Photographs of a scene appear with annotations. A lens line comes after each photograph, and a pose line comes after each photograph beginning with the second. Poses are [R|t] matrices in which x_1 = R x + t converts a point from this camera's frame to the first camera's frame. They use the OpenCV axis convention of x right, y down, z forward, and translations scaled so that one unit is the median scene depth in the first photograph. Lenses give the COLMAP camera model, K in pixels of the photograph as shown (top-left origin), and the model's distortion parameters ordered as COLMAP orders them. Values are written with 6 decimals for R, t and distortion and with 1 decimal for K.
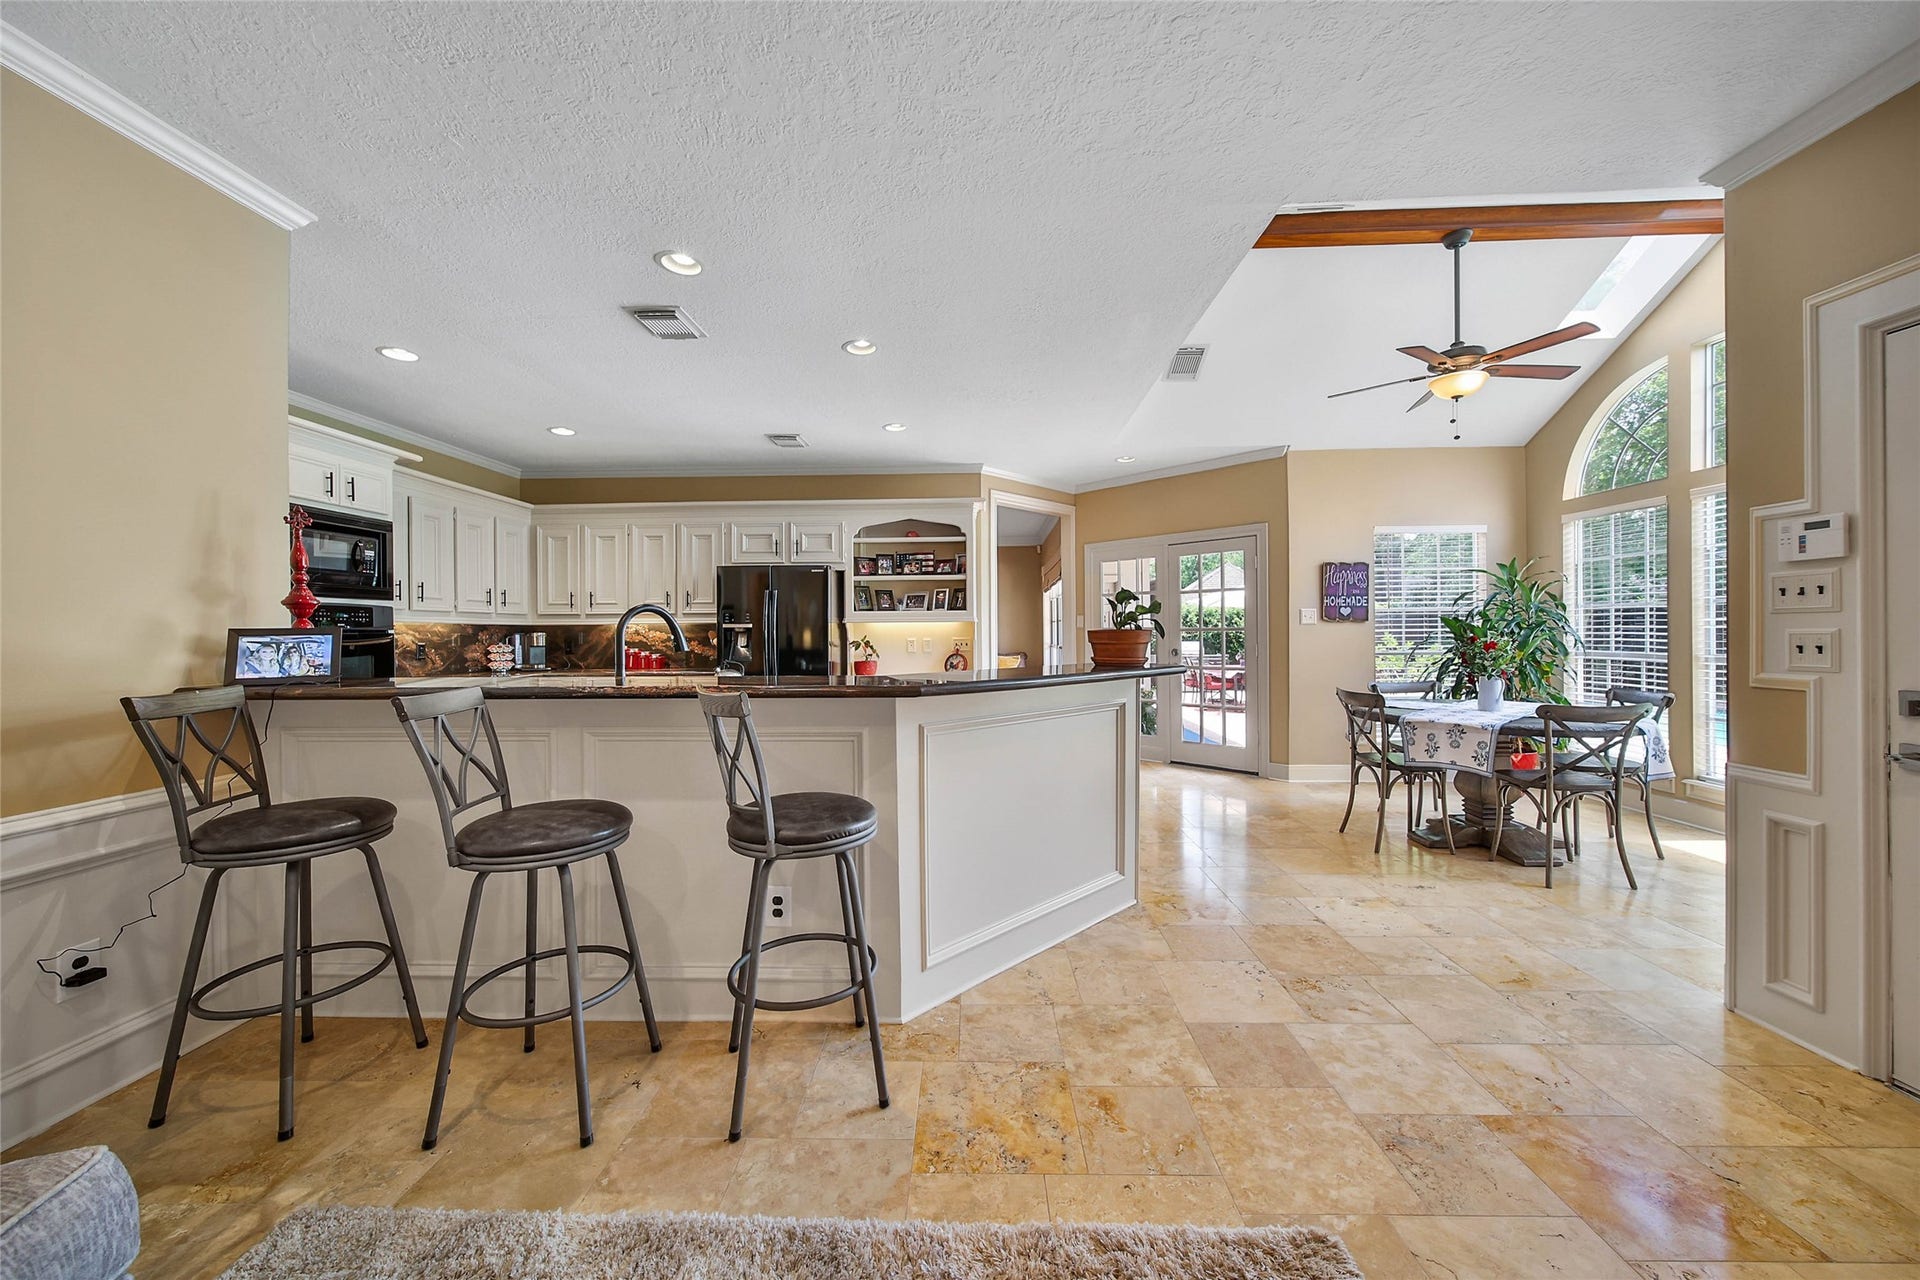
lens RADIAL K [[680.6, 0, 957.7], [0, 680.6, 630.3], [0, 0, 1]] dist [-0.000777, -0.000164]
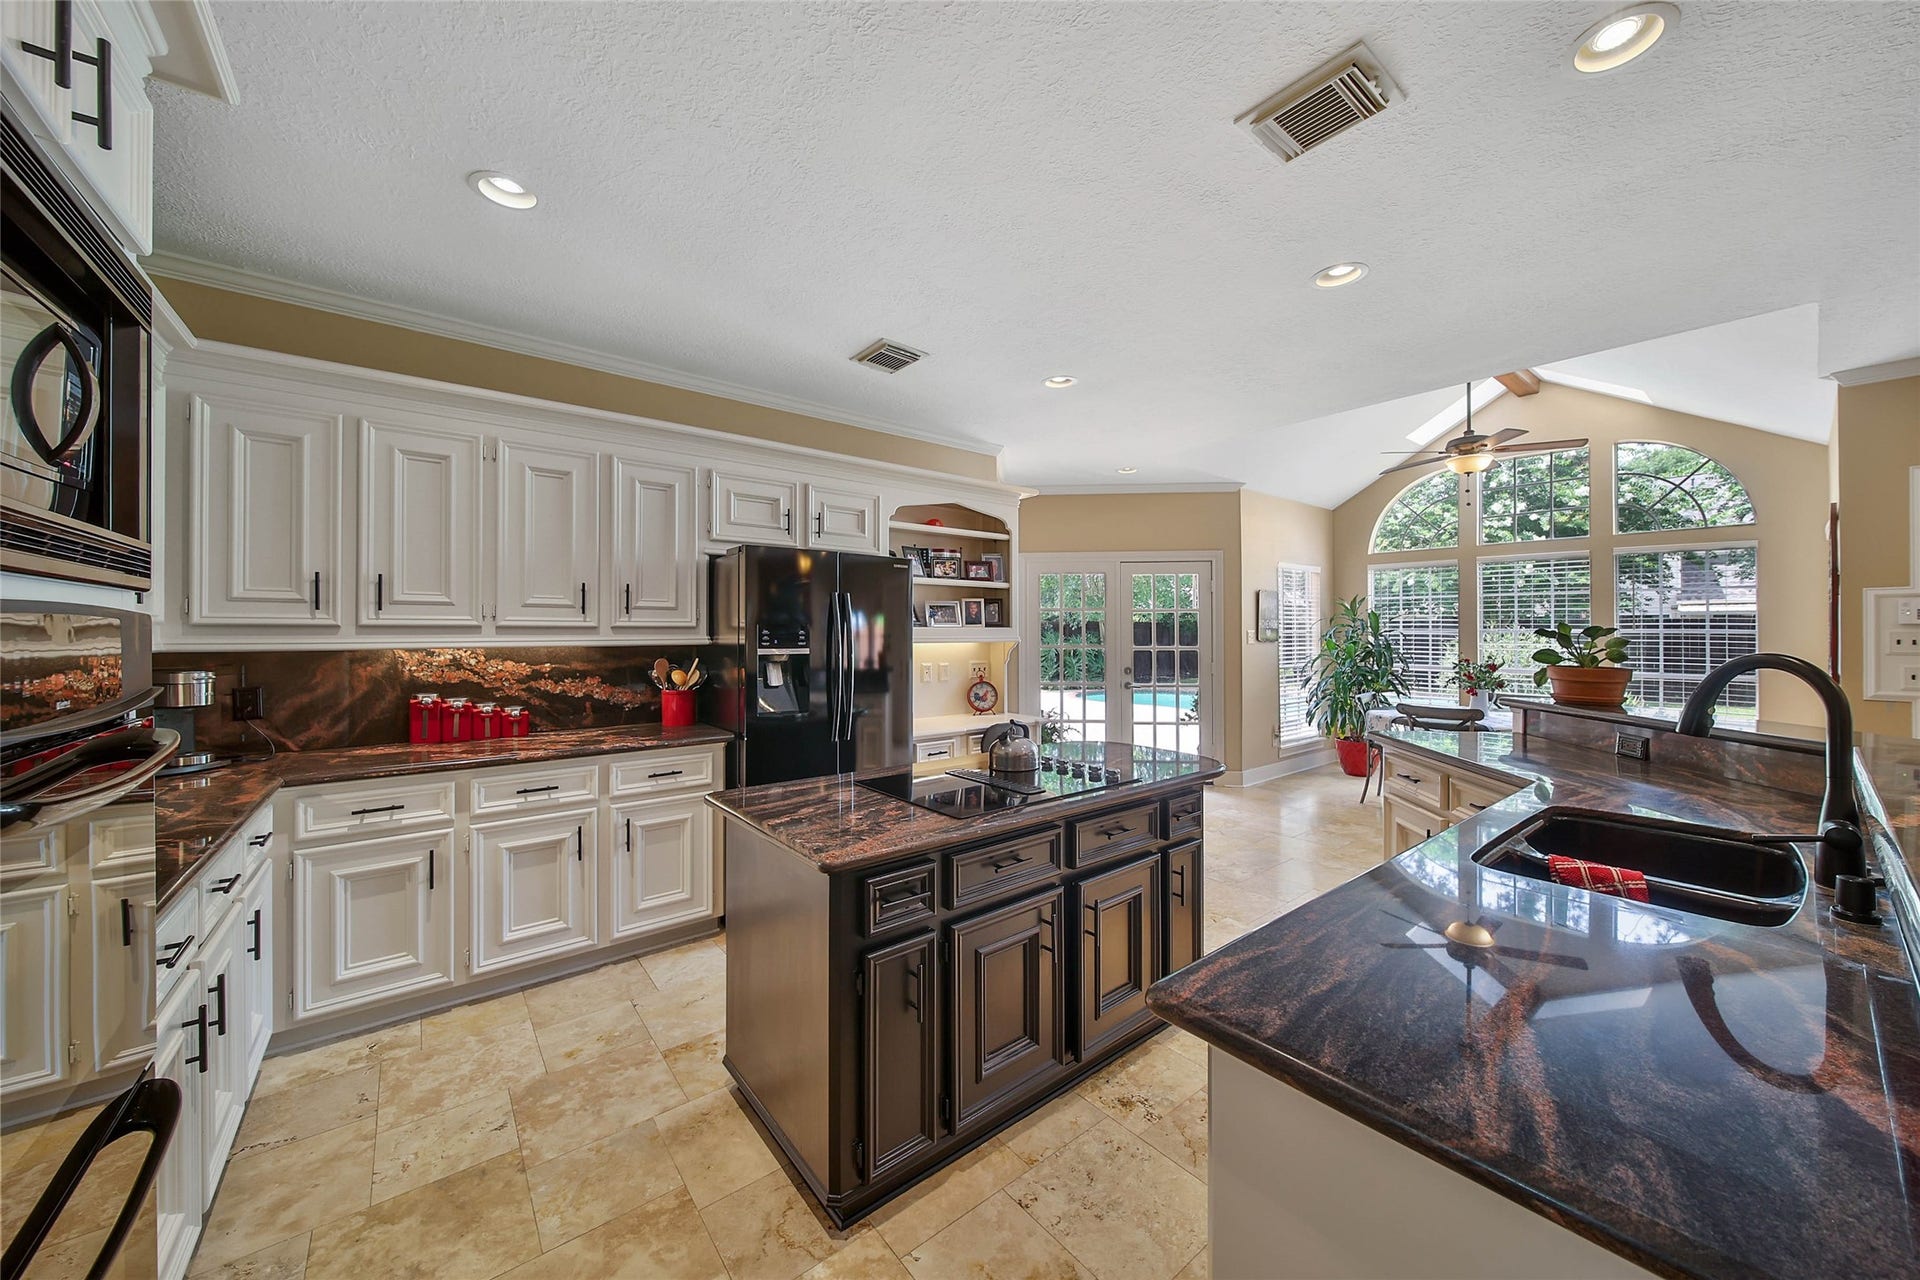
lens RADIAL K [[680.6, 0, 969.5], [0, 680.6, 635.1], [0, 0, 1]] dist [-0.000777, -0.000164]
pose [[0.751316, 0.003003, 0.659936, -0.545835], [-0.005556, 0.999983, 0.001775, -0.020979], [-0.659920, -0.005000, 0.751319, 0.426190]]
